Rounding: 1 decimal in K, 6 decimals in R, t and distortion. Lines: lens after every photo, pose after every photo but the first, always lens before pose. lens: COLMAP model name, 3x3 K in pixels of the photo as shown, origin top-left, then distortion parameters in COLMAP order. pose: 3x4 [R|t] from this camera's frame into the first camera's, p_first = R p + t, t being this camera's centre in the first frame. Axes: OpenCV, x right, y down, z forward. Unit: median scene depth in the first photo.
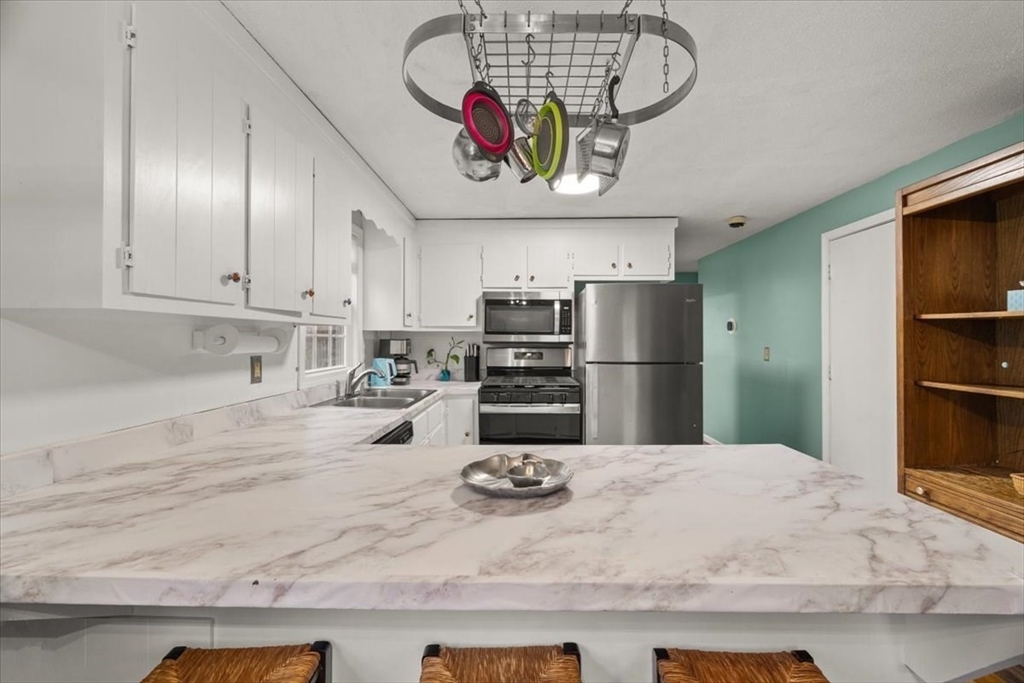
lens RADIAL K [[401.4, 0, 515.7], [0, 401.4, 337.6], [0, 0, 1]] dist [-0.001787, -0.000066]
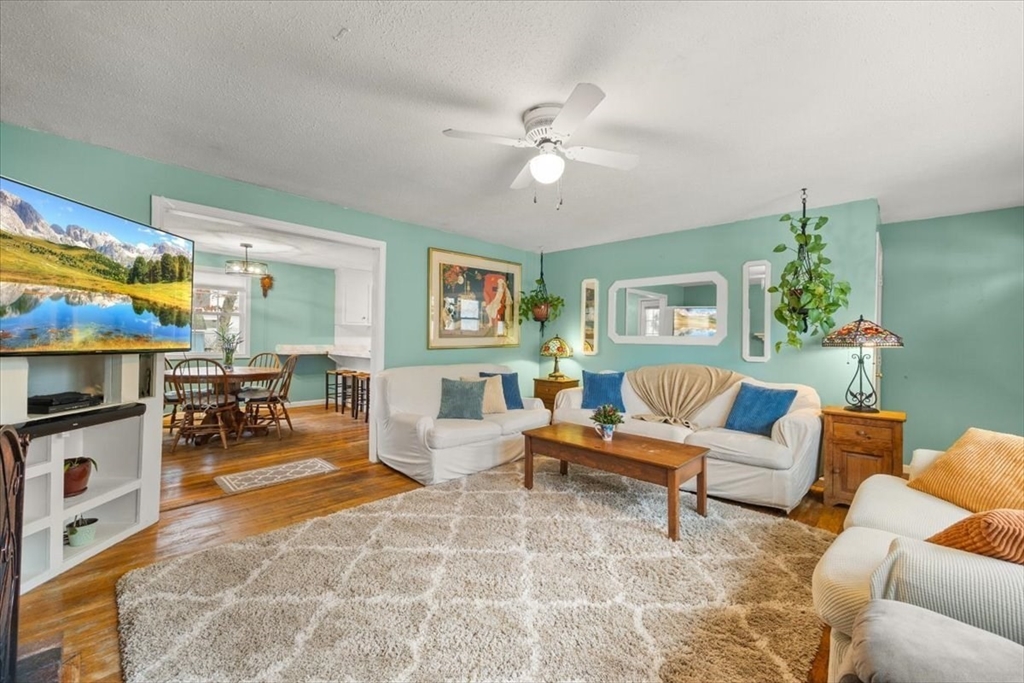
lens RADIAL K [[420.7, 0, 514.2], [0, 420.7, 338.7], [0, 0, 1]] dist [0.000205, 0.000153]
pose [[0.728234, 0.018291, -0.685085, 1.834670], [-0.018625, 0.999803, 0.006896, 0.021332], [0.685076, 0.007737, 0.728431, -0.691103]]
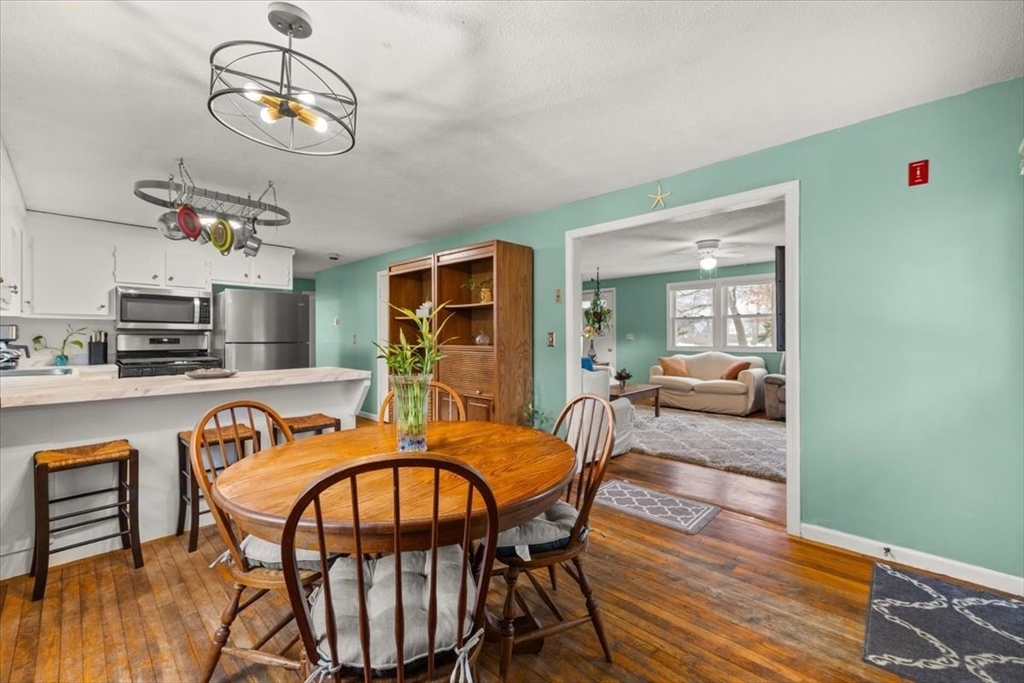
lens RADIAL K [[417.6, 0, 515.5], [0, 417.6, 338.2], [0, 0, 1]] dist [0.007100, -0.000094]
pose [[0.671384, -0.003524, 0.741102, -0.215614], [-0.000460, 0.999987, 0.005173, 0.032614], [-0.741110, -0.003814, 0.671373, -0.703589]]
